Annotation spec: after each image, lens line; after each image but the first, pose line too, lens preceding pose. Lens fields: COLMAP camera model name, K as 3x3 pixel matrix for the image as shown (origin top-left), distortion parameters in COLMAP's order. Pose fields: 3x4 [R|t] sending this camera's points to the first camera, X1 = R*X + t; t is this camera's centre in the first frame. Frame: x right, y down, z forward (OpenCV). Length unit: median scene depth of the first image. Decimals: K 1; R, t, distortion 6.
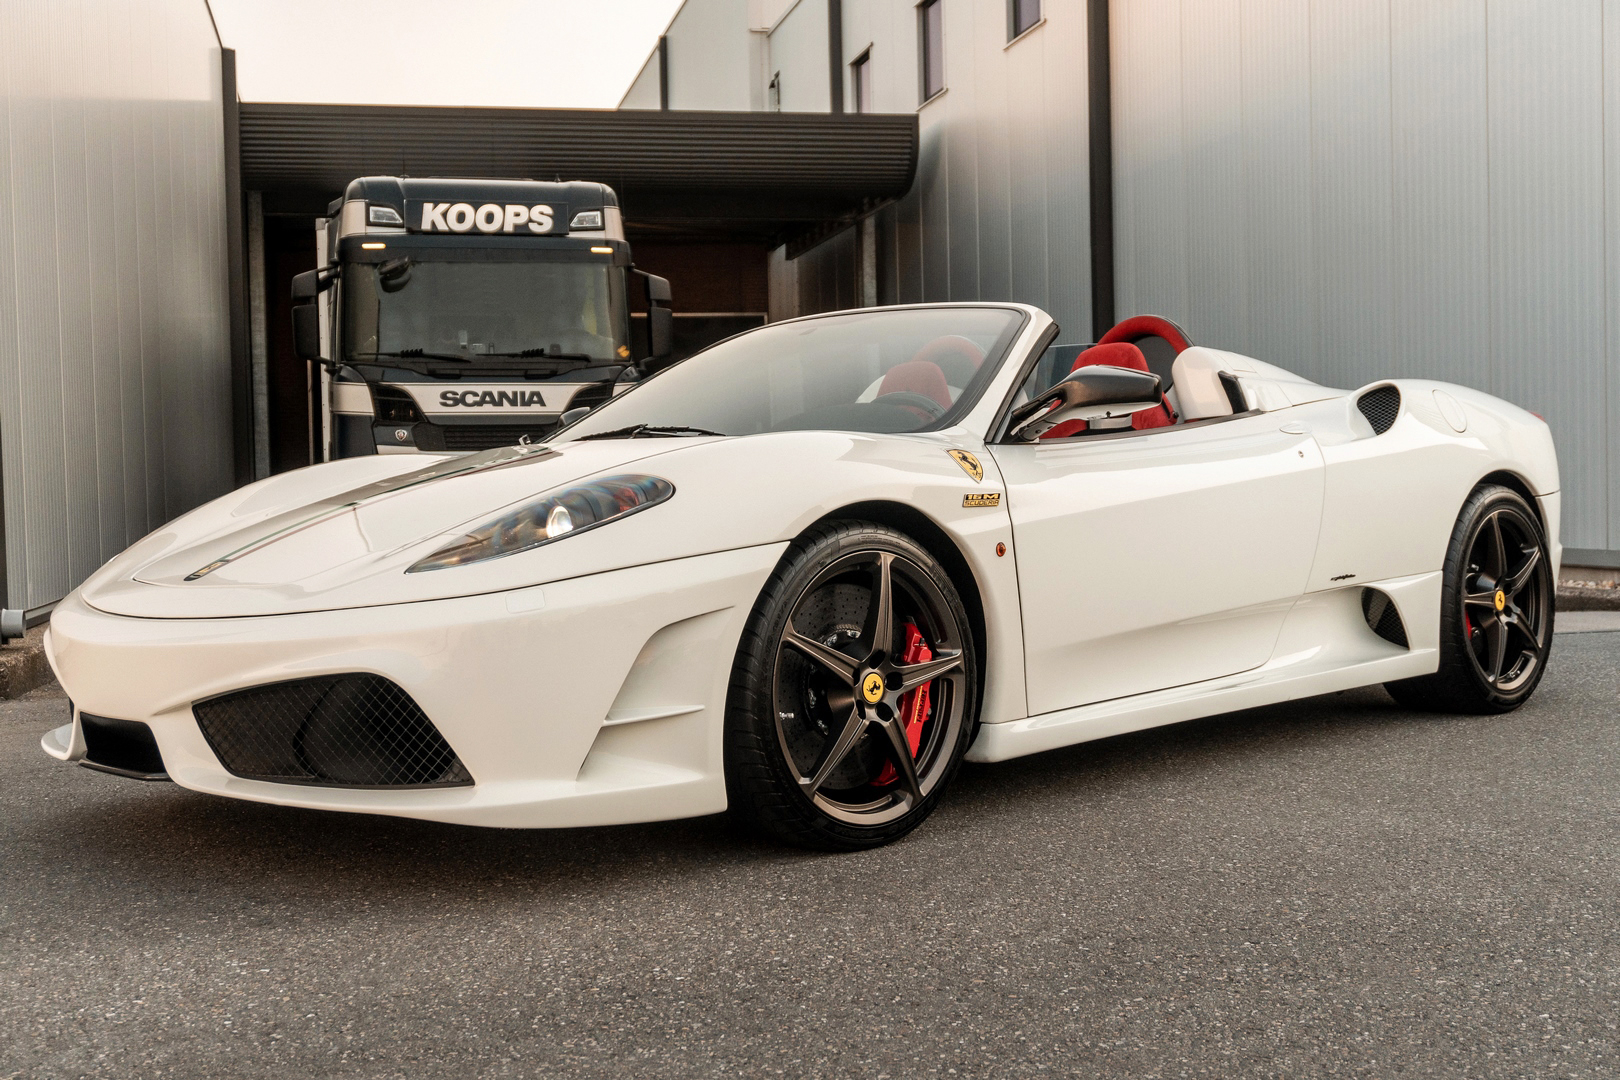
lens RADIAL K [[1879.2, 0, 810.0], [0, 1879.2, 540.0], [0, 0, 1]] dist [0.002326, -0.002455]
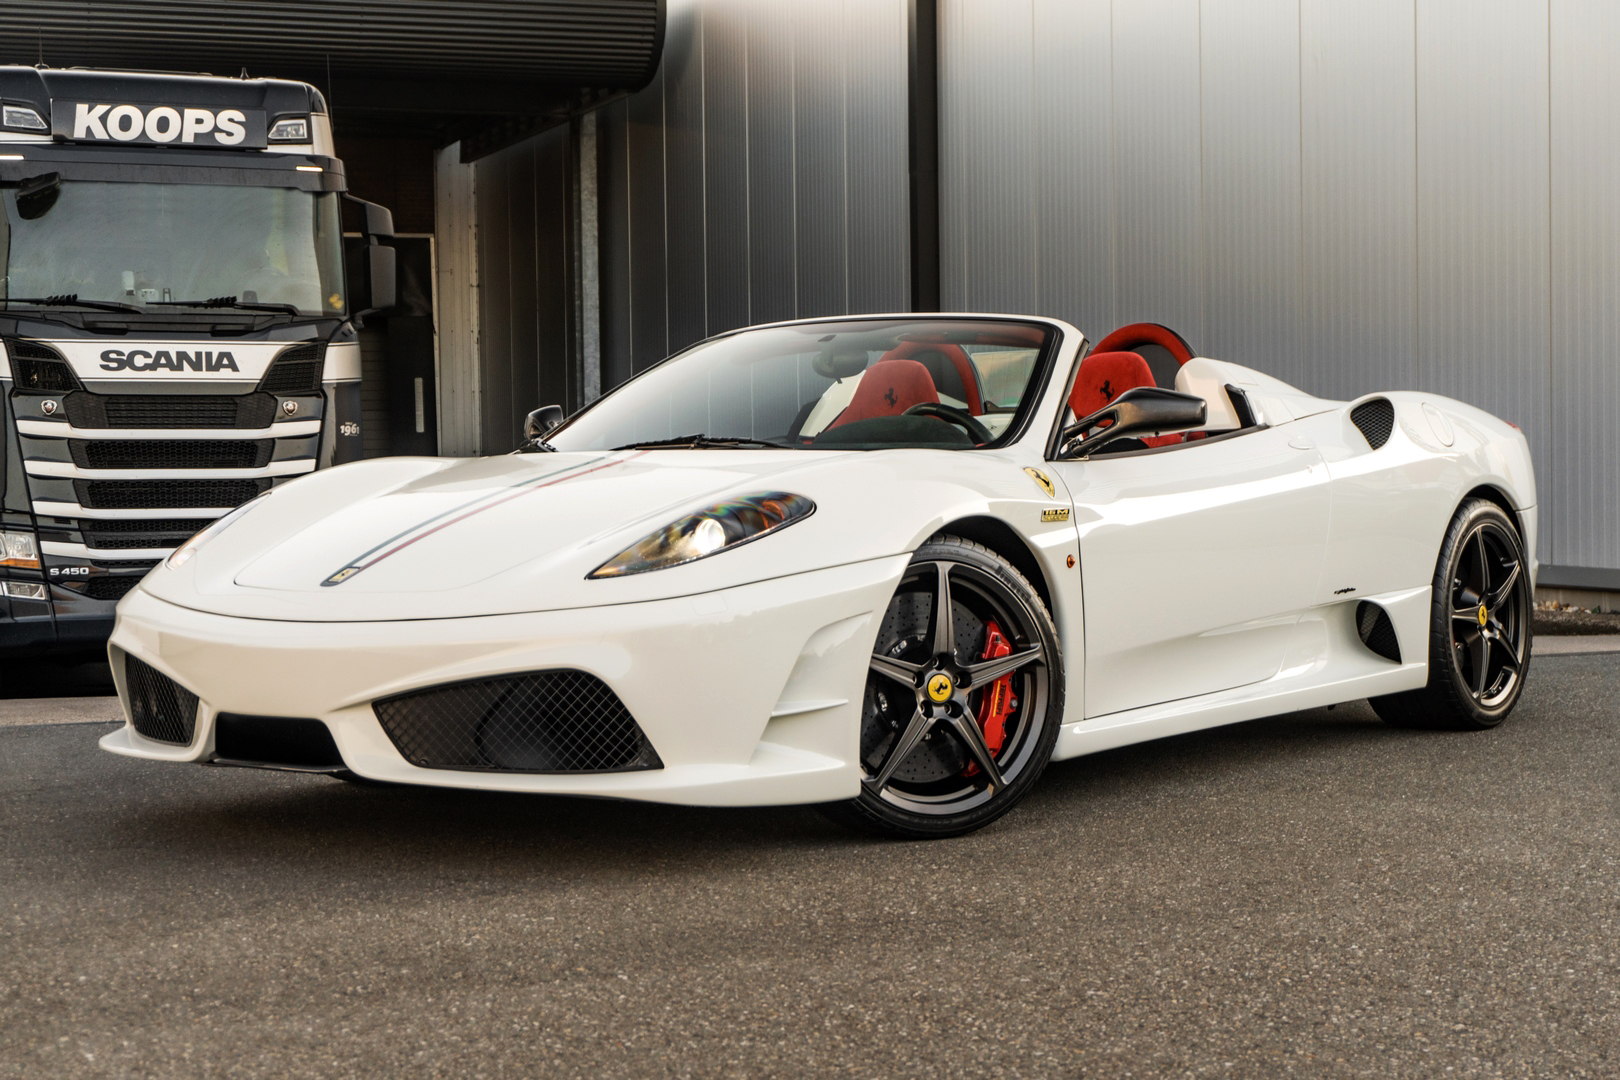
lens RADIAL K [[2667.6, 0, 810.0], [0, 2667.6, 540.0], [0, 0, 1]] dist [0.032036, -0.133228]
pose [[0.989782, 0.006551, 0.142436, -0.179696], [-0.006224, 0.999977, -0.002739, -0.001333], [-0.142450, 0.001825, 0.989800, -0.332663]]
